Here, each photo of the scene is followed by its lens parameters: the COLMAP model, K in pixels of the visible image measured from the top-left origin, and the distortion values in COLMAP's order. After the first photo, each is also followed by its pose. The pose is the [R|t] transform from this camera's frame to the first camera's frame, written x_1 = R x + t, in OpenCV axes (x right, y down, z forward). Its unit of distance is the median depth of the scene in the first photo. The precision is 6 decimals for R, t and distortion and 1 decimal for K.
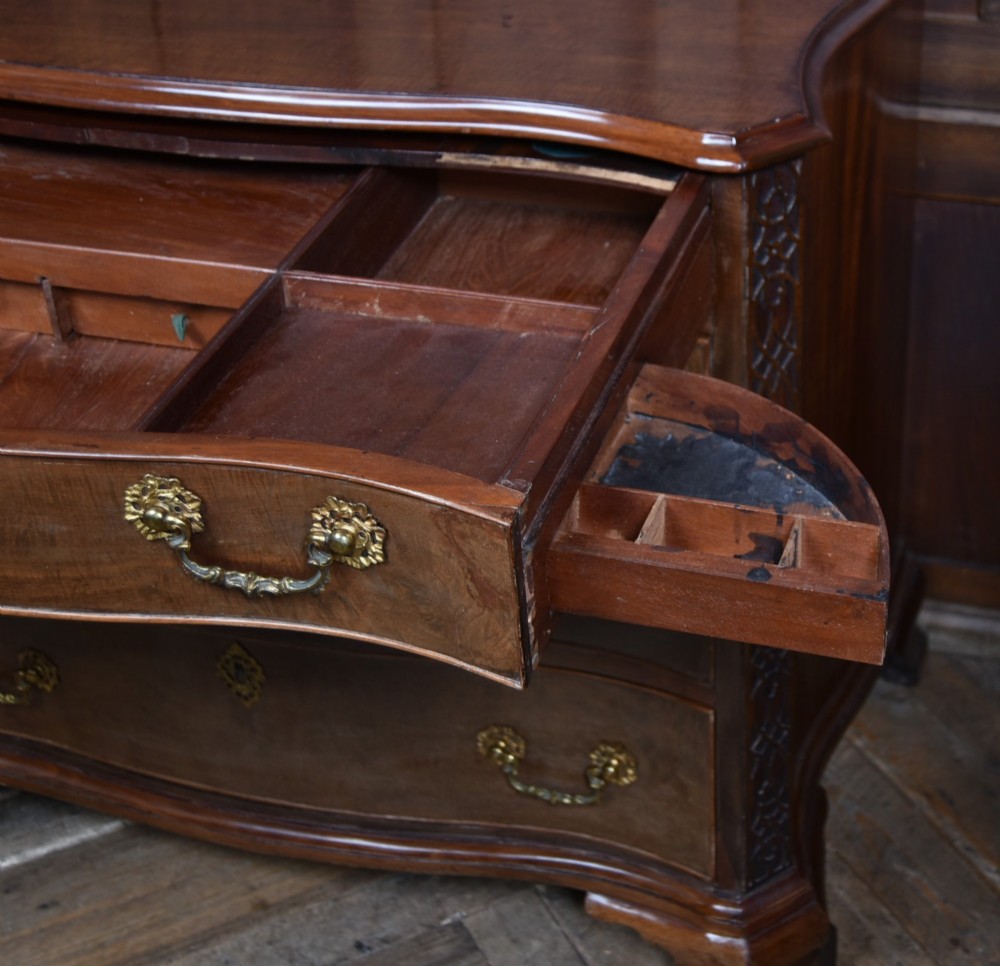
lens RADIAL K [[1931.7, 0, 726.1], [0, 1931.7, 520.5], [0, 0, 1]] dist [-0.027528, 0.000000]
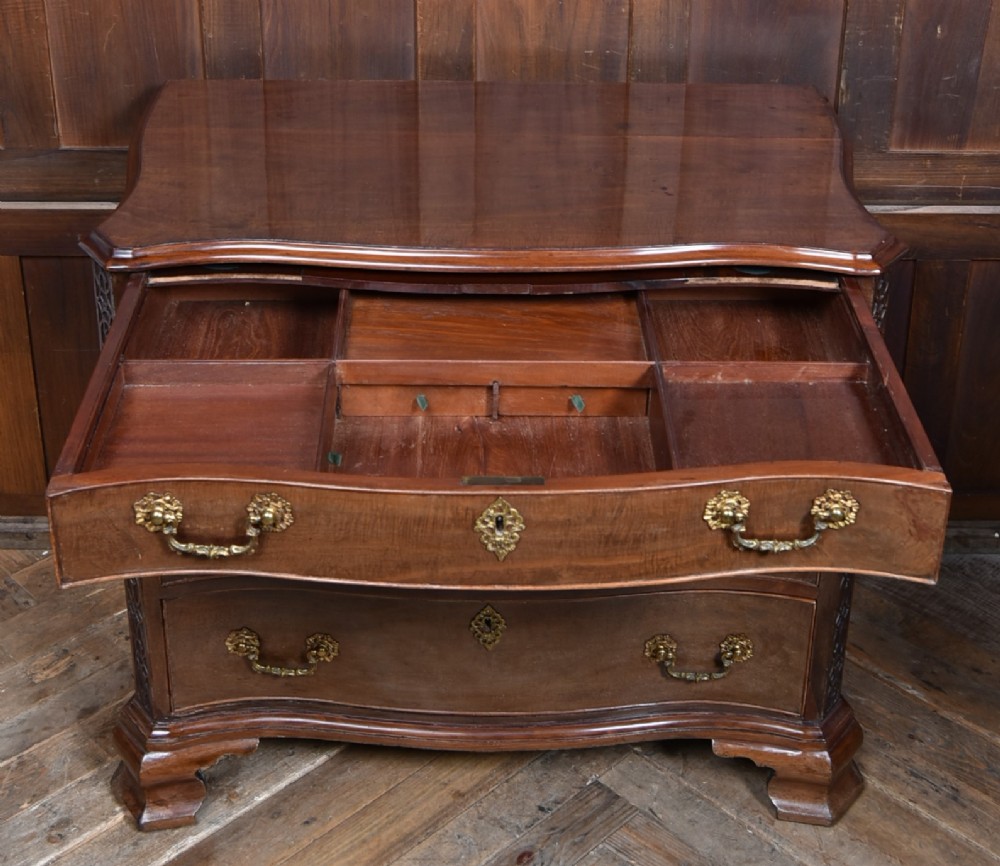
lens RADIAL K [[1578.9, 0, 483.1], [0, 1578.9, 212.1], [0, 0, 1]] dist [-0.030366, 0.000000]
pose [[0.967722, -0.087974, 0.236168, -0.529369], [0.125684, 0.980713, -0.149682, -0.054529], [-0.218445, 0.174533, 0.960115, -0.231339]]
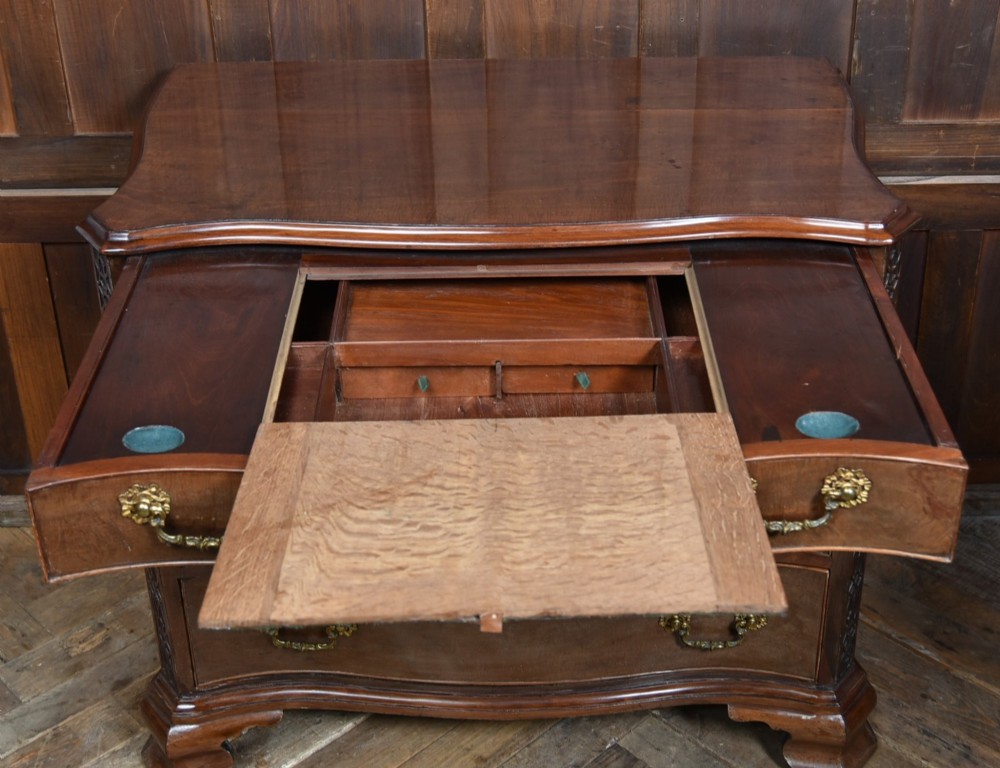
lens RADIAL K [[1441.2, 0, 510.7], [0, 1441.2, 306.9], [0, 0, 1]] dist [-0.017512, 0.000000]
pose [[0.968531, -0.123274, 0.216222, -0.475165], [0.142561, 0.986869, -0.075936, -0.062425], [-0.204022, 0.104371, 0.973387, -0.125846]]
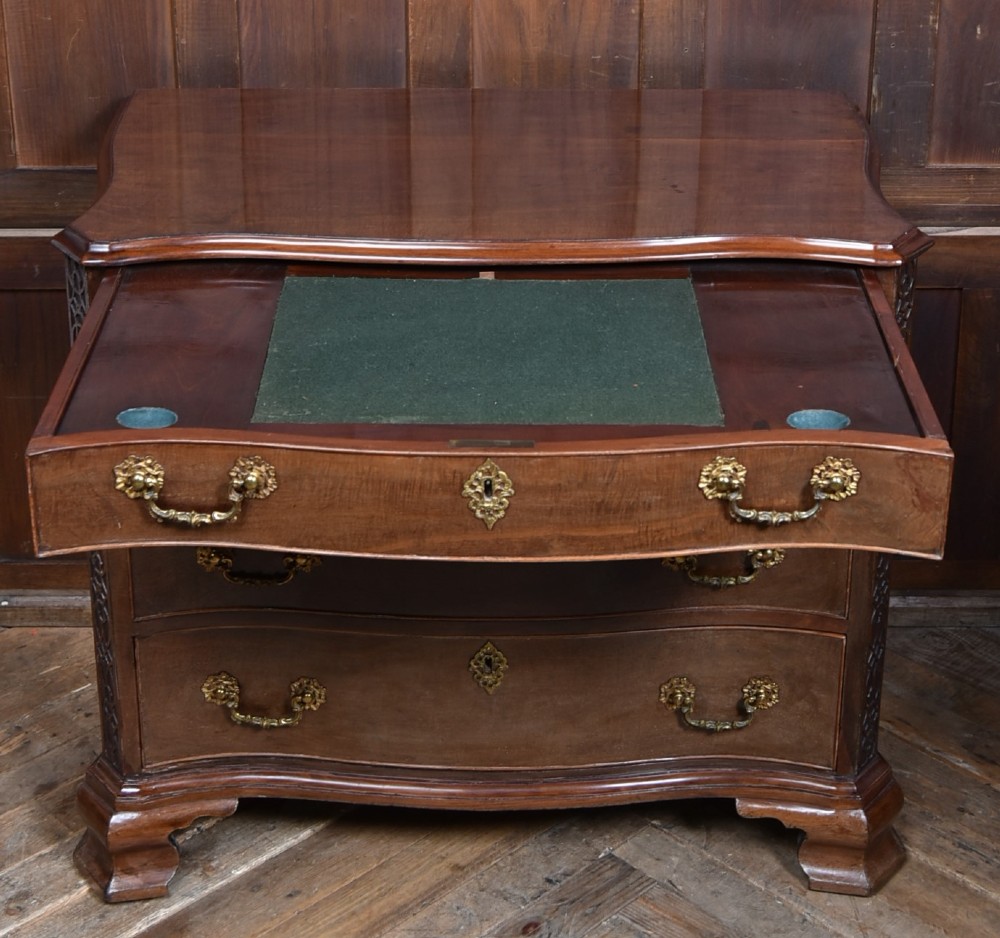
lens RADIAL K [[1992.1, 0, 506.7], [0, 1992.1, 265.3], [0, 0, 1]] dist [-0.026529, 0.000000]
pose [[0.967242, -0.083567, 0.239706, -0.568666], [0.132604, 0.971521, -0.196377, 0.083762], [-0.216469, 0.221730, 0.950777, -0.421784]]
